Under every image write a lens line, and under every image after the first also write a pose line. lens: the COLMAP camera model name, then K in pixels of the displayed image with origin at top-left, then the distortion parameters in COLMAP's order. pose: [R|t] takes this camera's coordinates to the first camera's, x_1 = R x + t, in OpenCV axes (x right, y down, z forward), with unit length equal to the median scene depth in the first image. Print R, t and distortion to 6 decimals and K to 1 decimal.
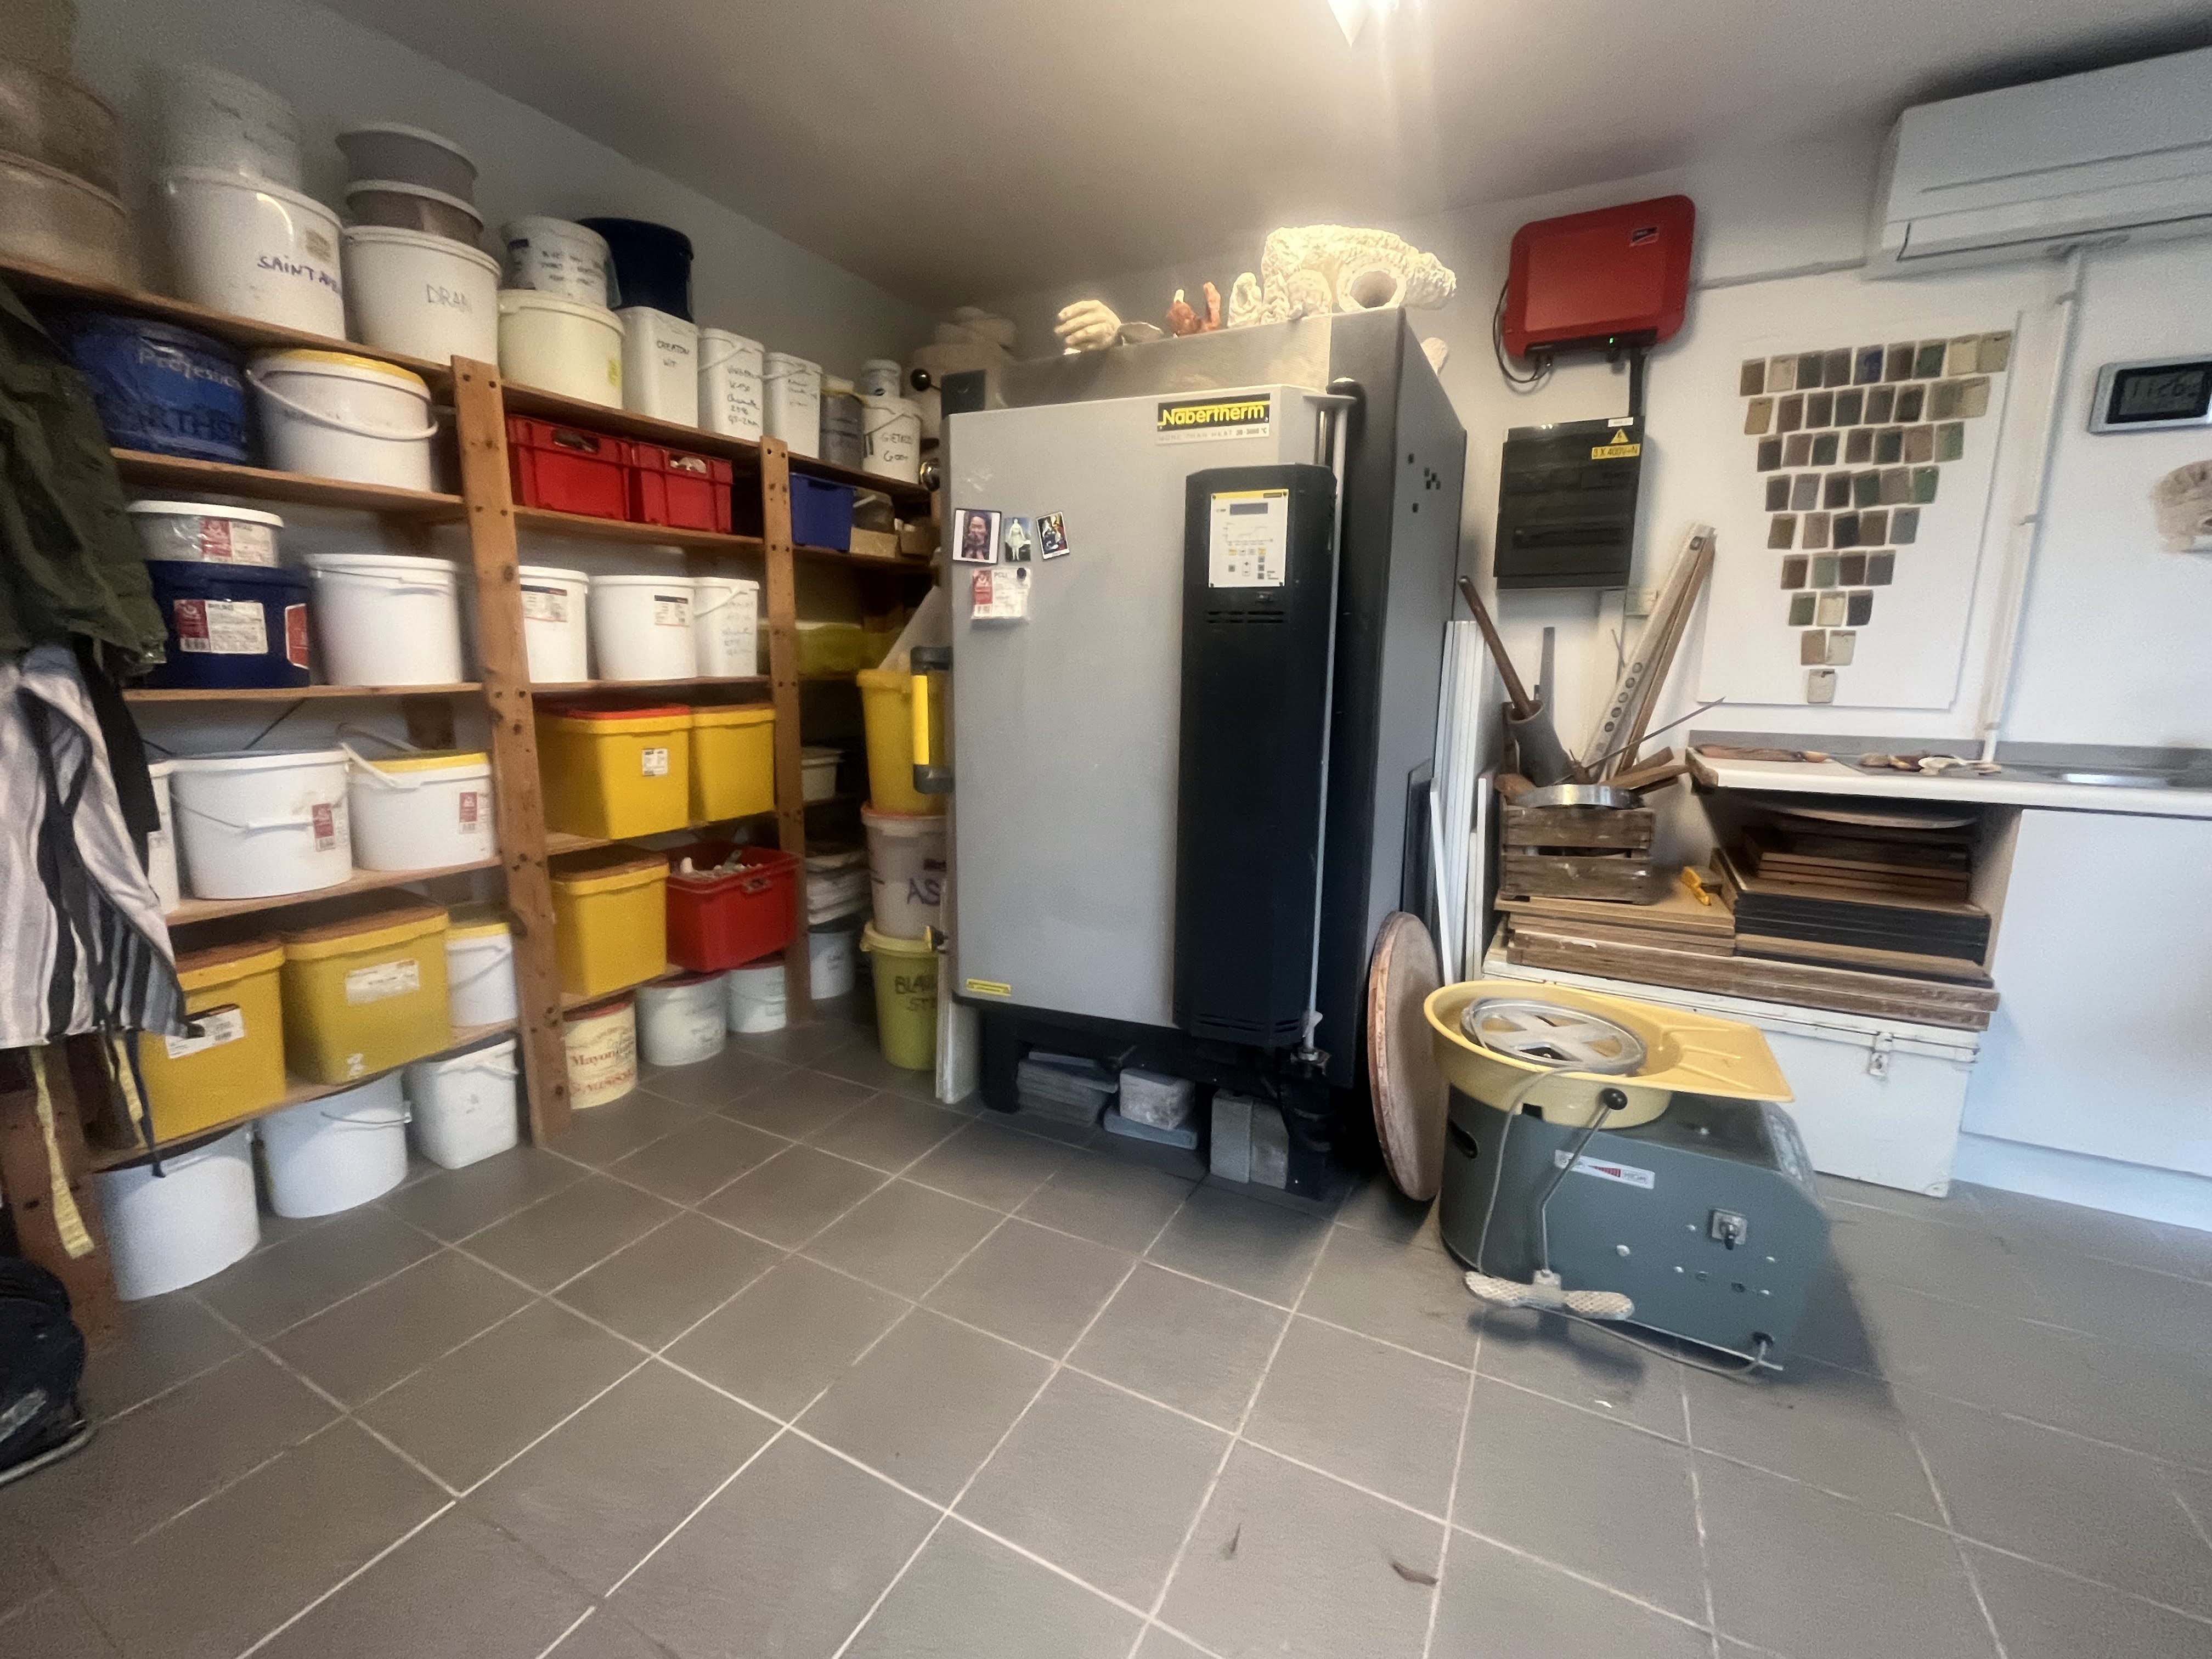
lens RADIAL K [[916.1, 0, 1106.0], [0, 916.1, 829.5], [0, 0, 1]] dist [0.000789, -0.000042]
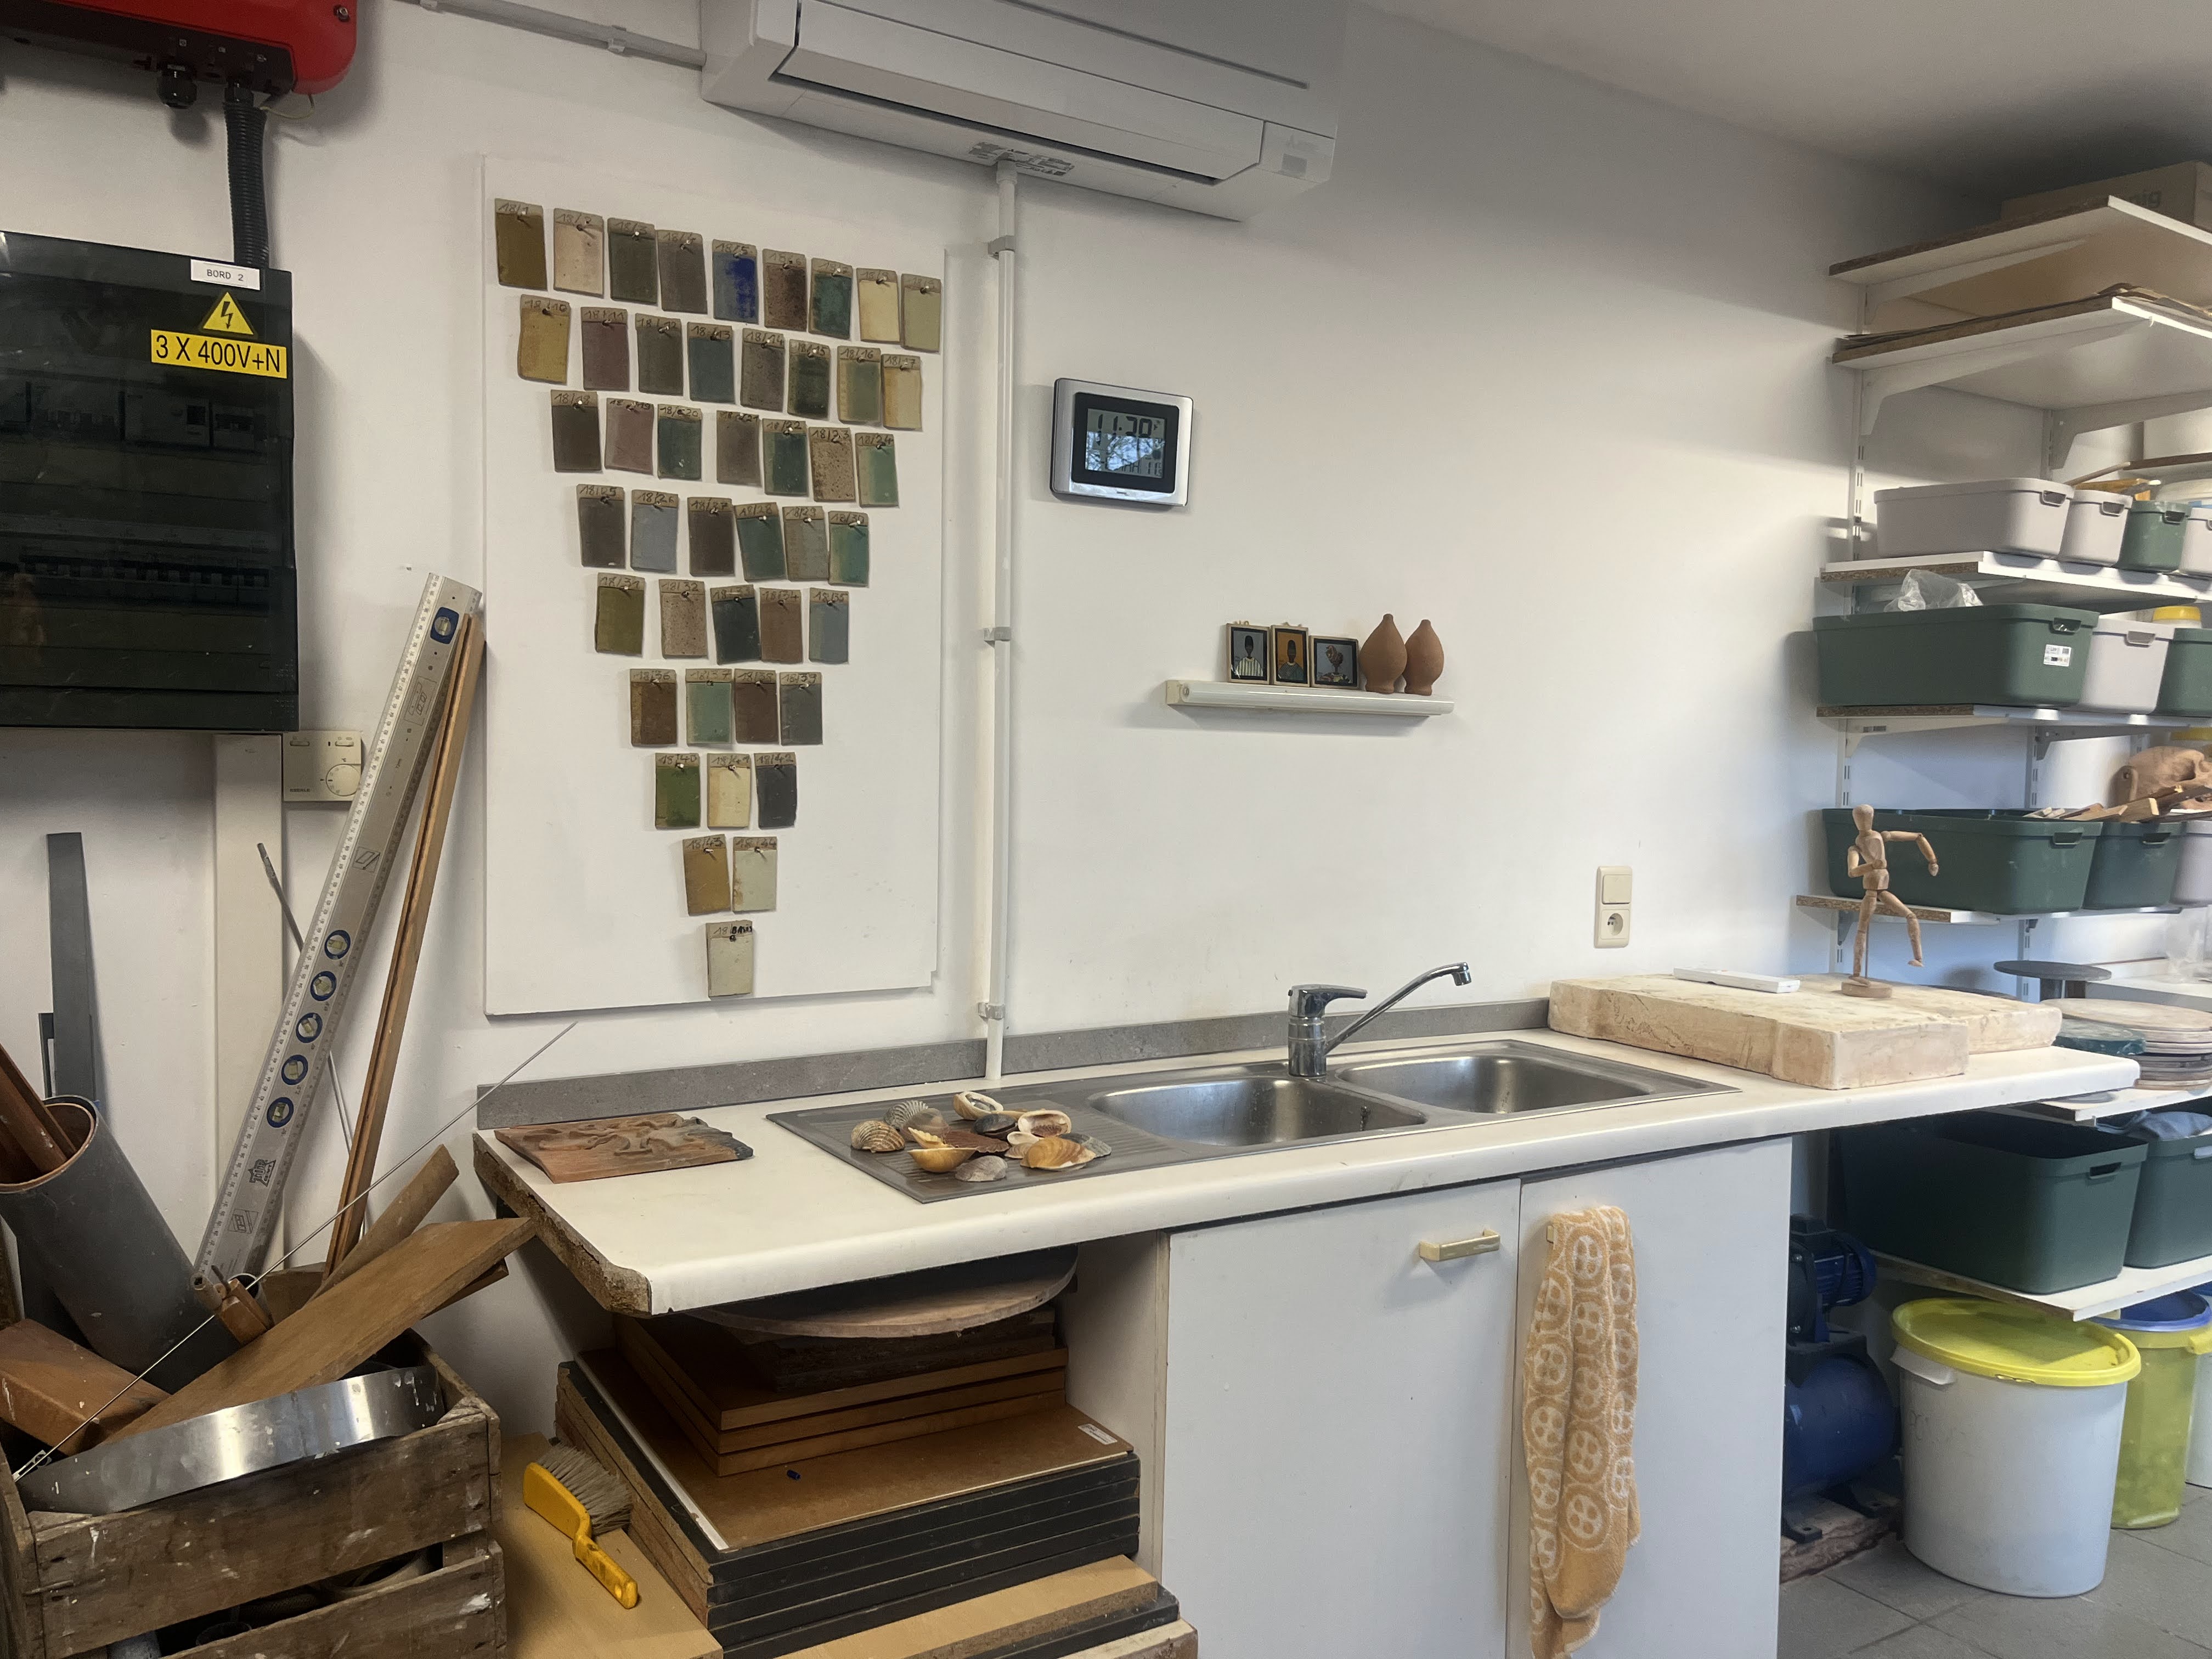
lens RADIAL K [[1687.5, 0, 1106.0], [0, 1687.5, 829.5], [0, 0, 1]] dist [0.056611, -0.081846]
pose [[0.510522, -0.041684, 0.858854, 0.171491], [0.149390, 0.987934, -0.040851, -0.163278], [-0.846788, 0.149159, 0.510590, 0.426644]]
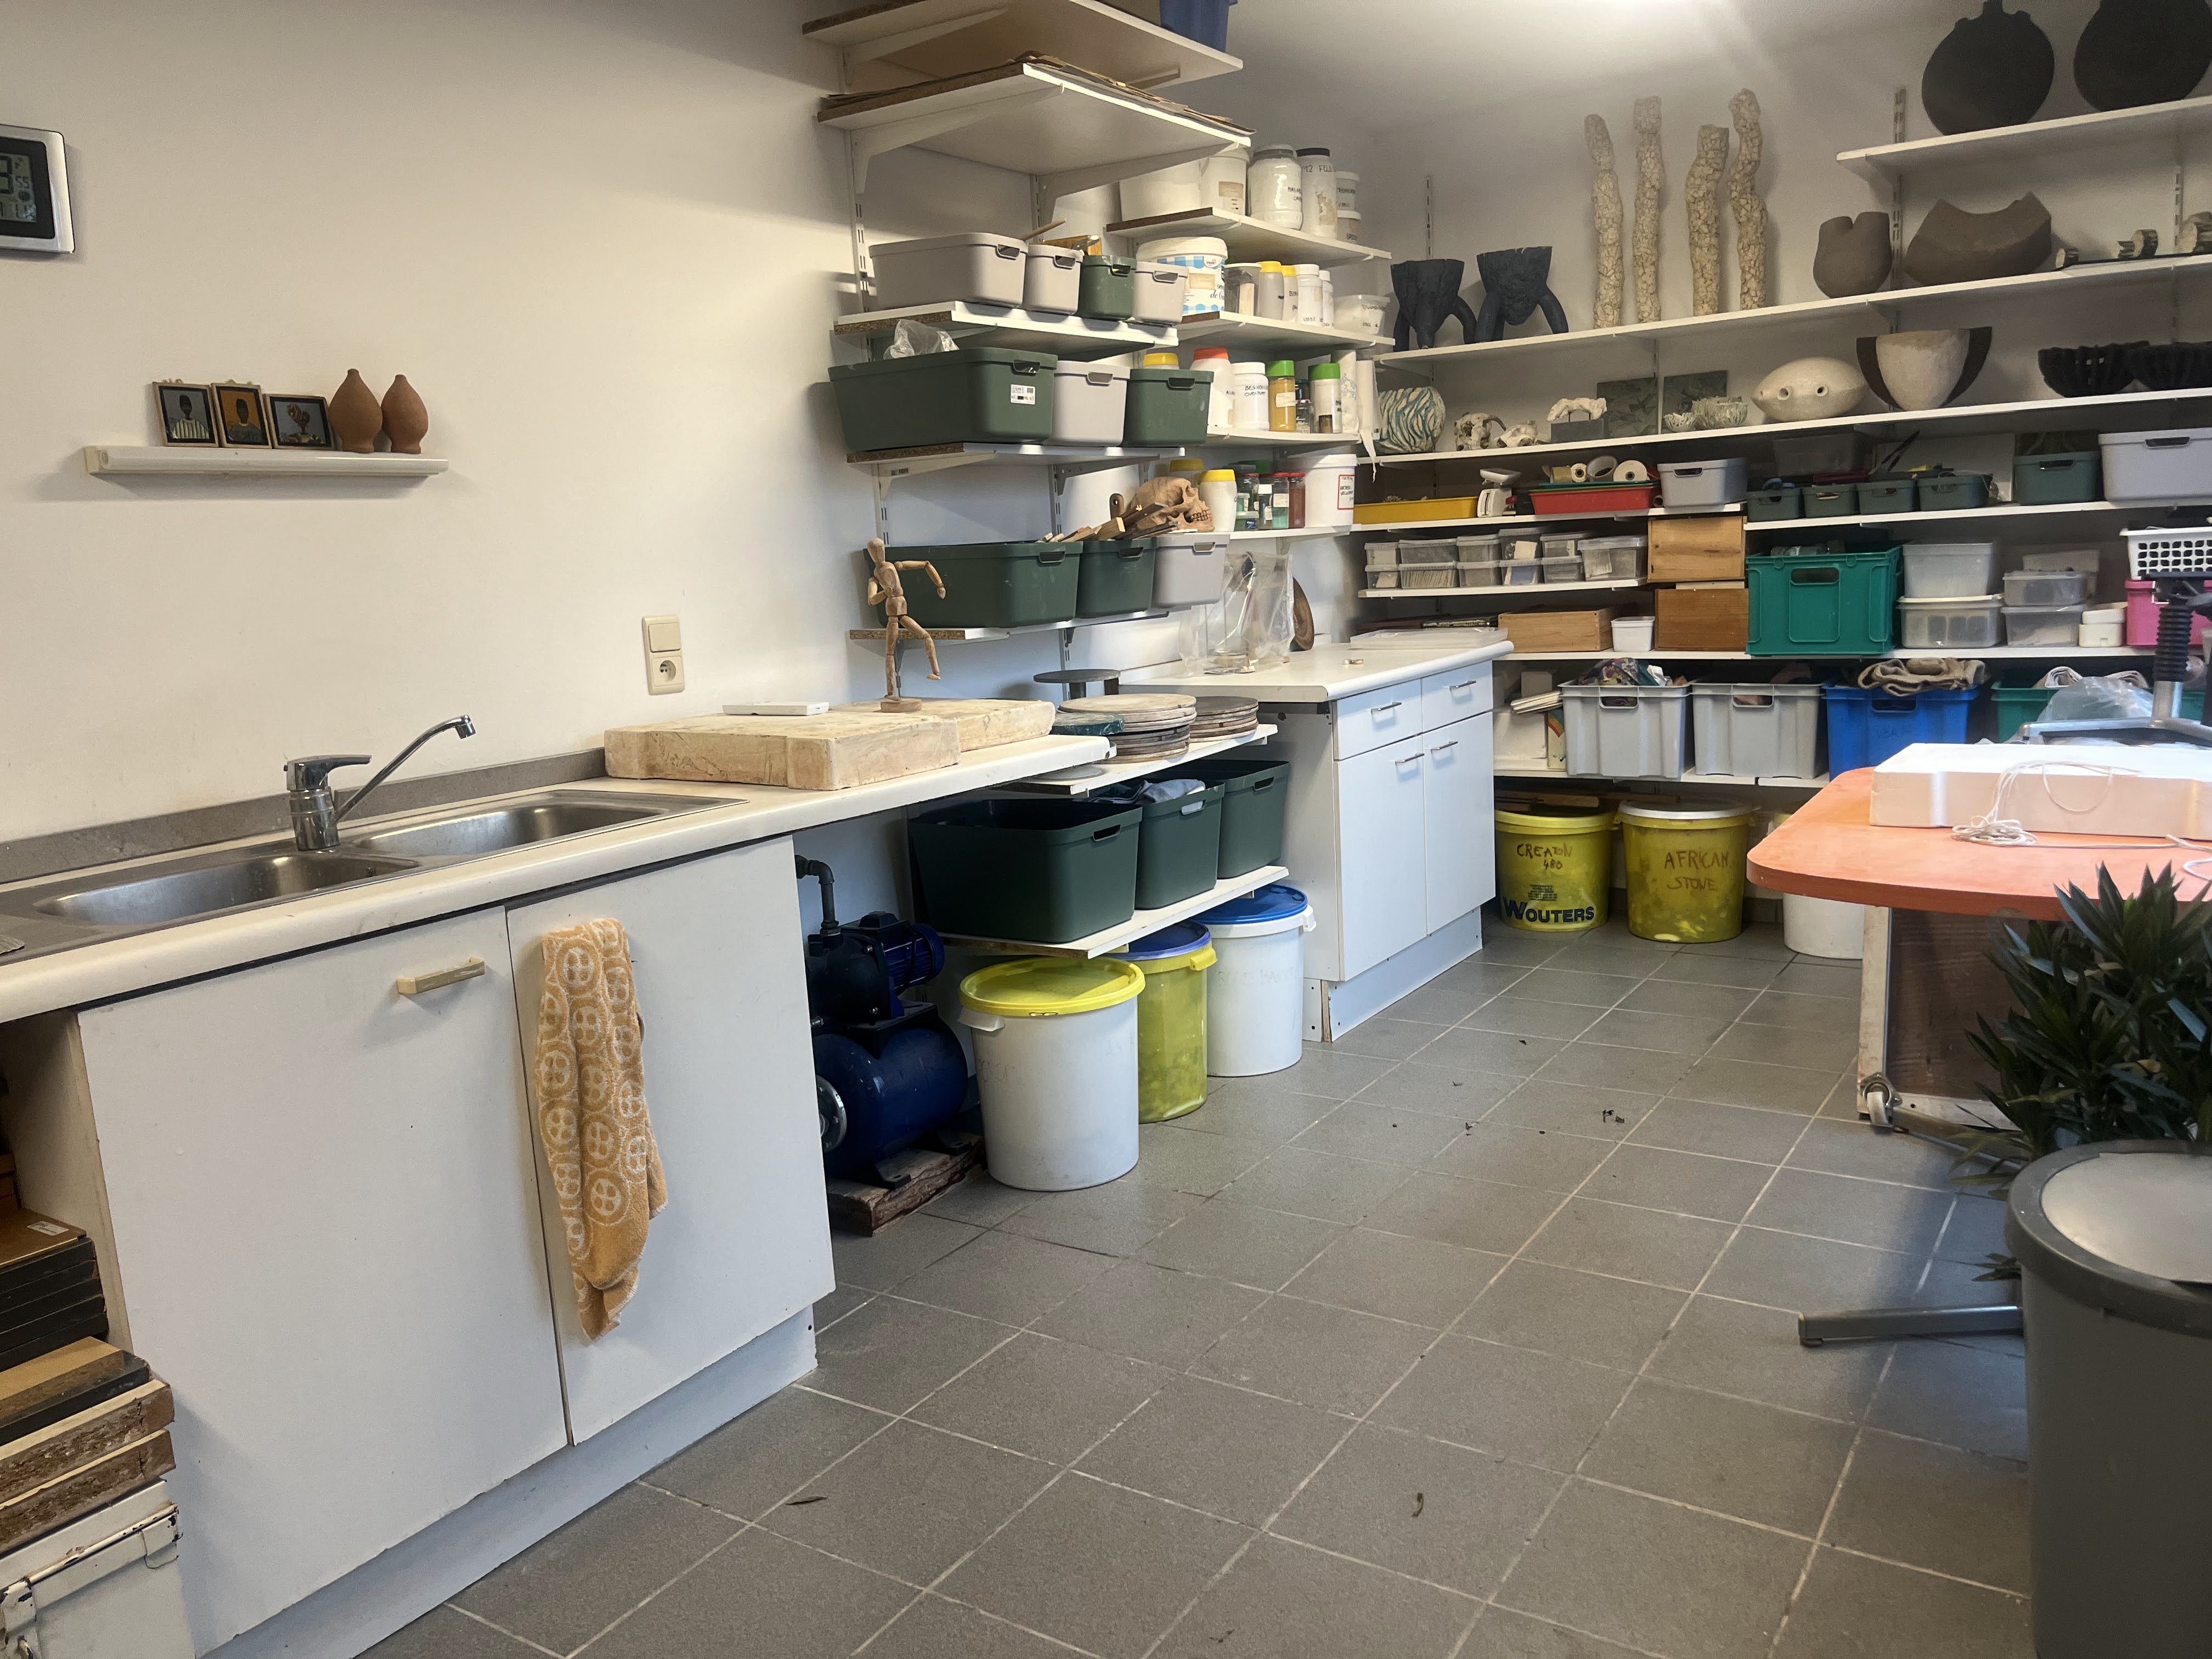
lens RADIAL K [[1676.2, 0, 1117.7], [0, 1676.2, 820.5], [0, 0, 1]] dist [0.053339, -0.084191]
pose [[0.091127, -0.186581, 0.978204, 0.169384], [0.243169, 0.956725, 0.159831, -0.101061], [-0.965694, 0.223305, 0.132554, 0.272243]]
